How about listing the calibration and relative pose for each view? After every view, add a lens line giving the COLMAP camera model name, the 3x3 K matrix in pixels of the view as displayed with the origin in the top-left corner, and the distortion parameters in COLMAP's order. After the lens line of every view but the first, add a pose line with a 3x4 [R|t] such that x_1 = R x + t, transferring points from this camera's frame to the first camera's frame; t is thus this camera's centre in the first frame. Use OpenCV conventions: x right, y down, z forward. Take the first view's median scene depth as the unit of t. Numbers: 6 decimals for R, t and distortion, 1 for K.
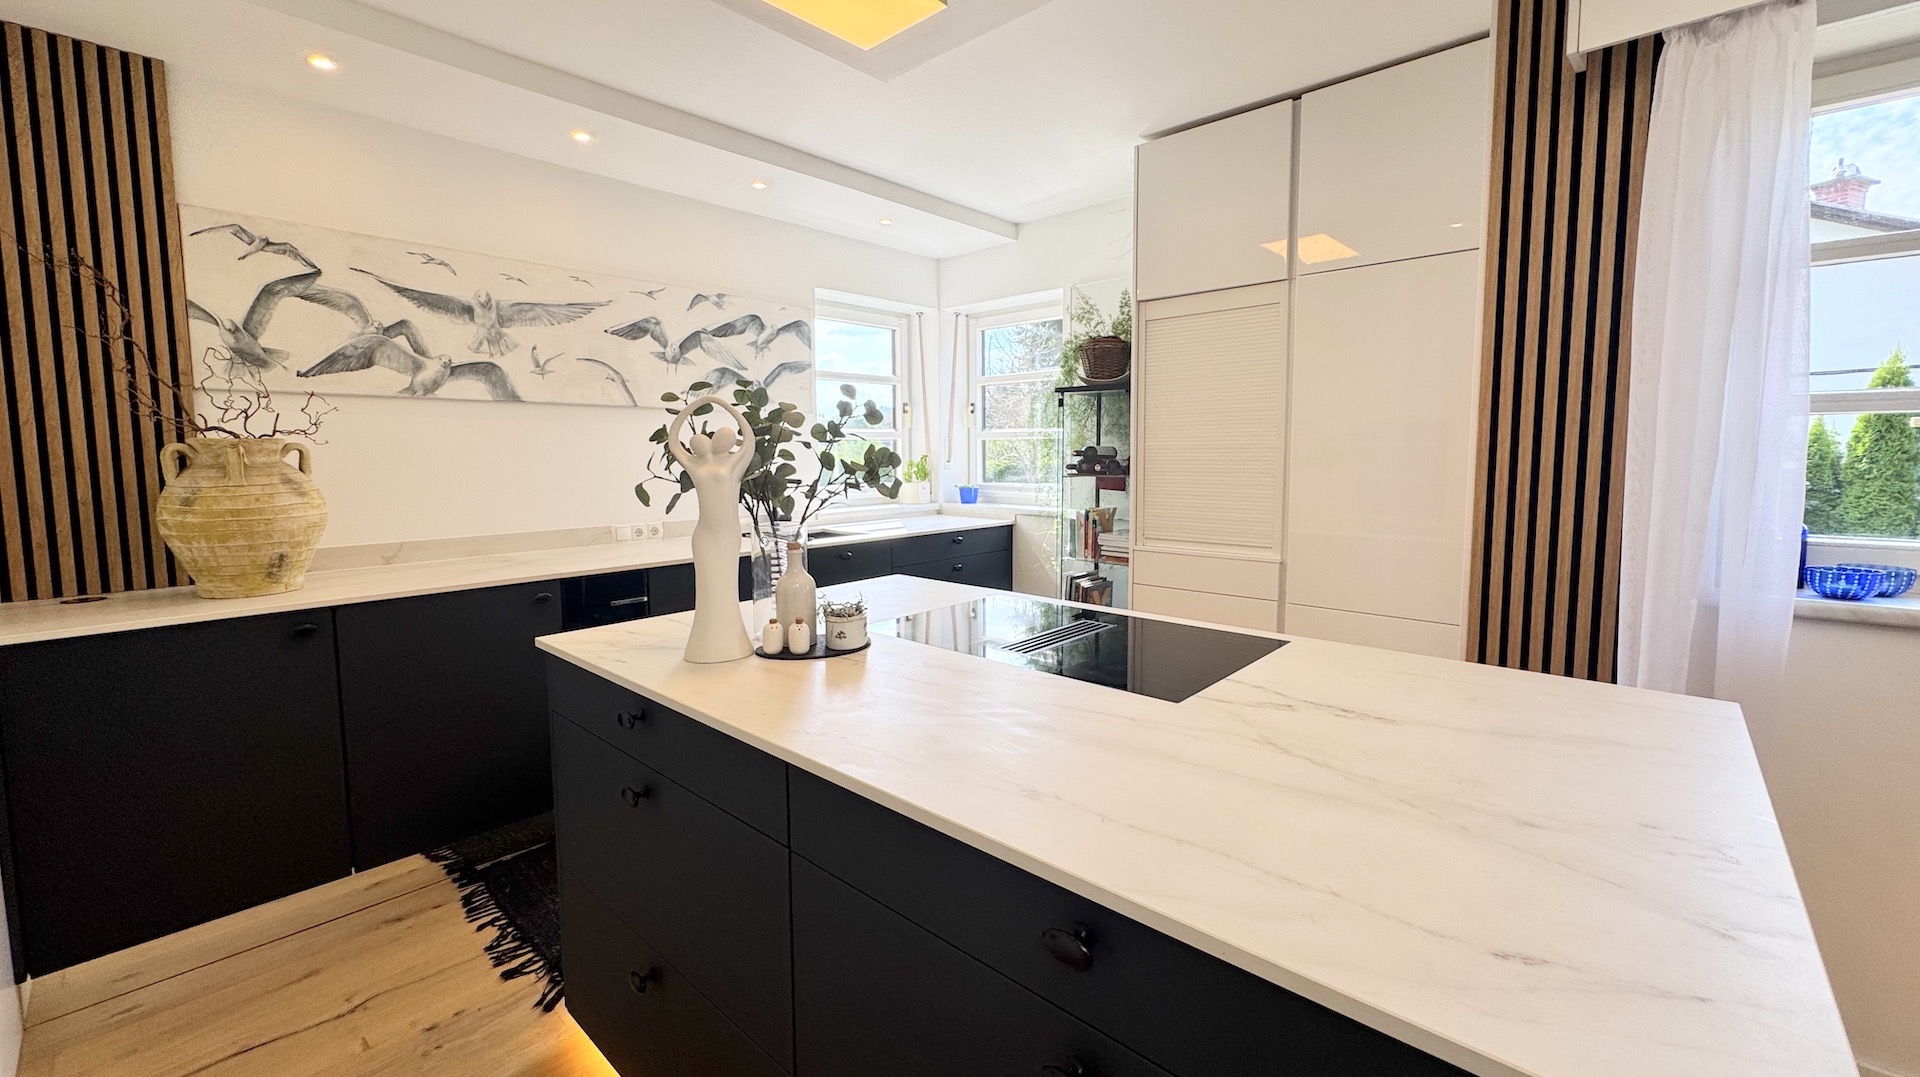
lens RADIAL K [[765.9, 0, 958.1], [0, 765.9, 530.0], [0, 0, 1]] dist [0.014163, 0.000087]
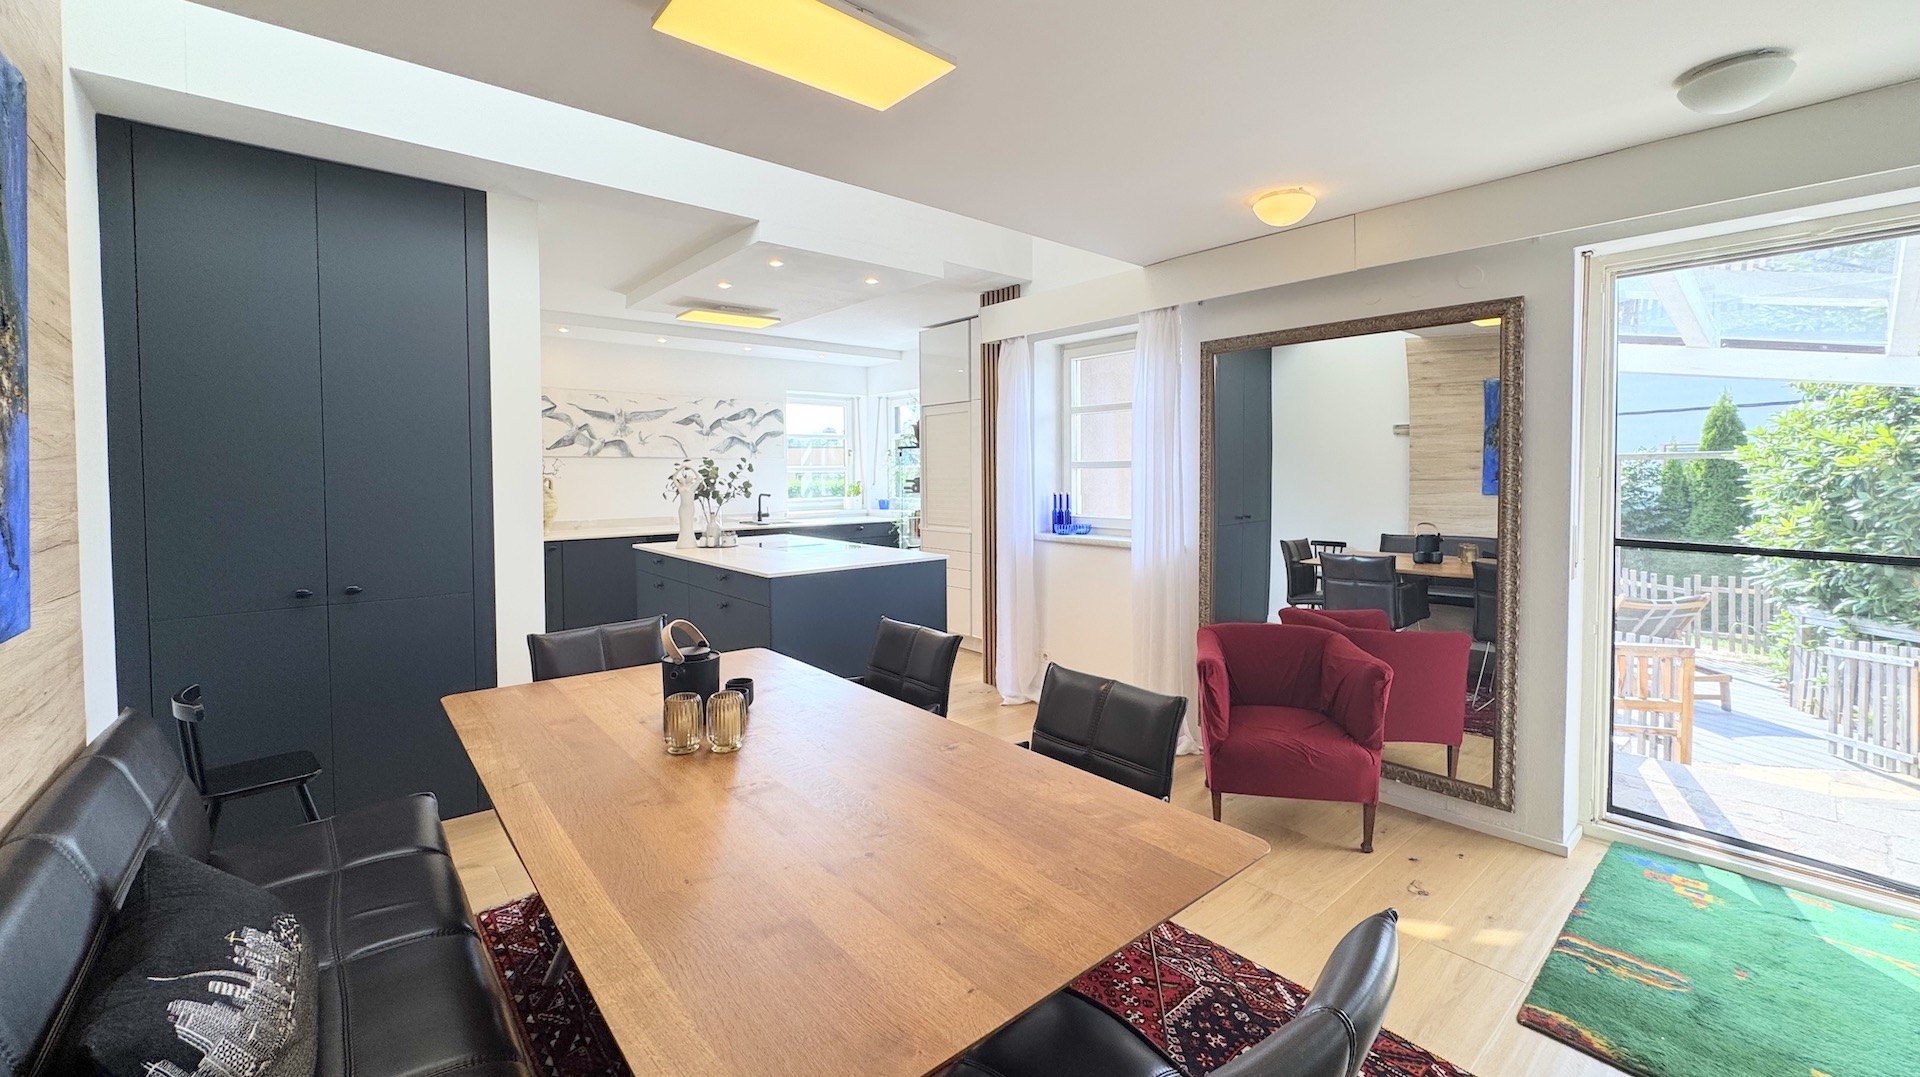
lens RADIAL K [[765.9, 0, 961.0], [0, 765.9, 530.1], [0, 0, 1]] dist [0.014163, 0.000087]
pose [[0.992437, 0.008716, -0.122445, 0.546550], [-0.012086, 0.999568, -0.026803, 0.075605], [0.122159, 0.028080, 0.992113, -0.915462]]
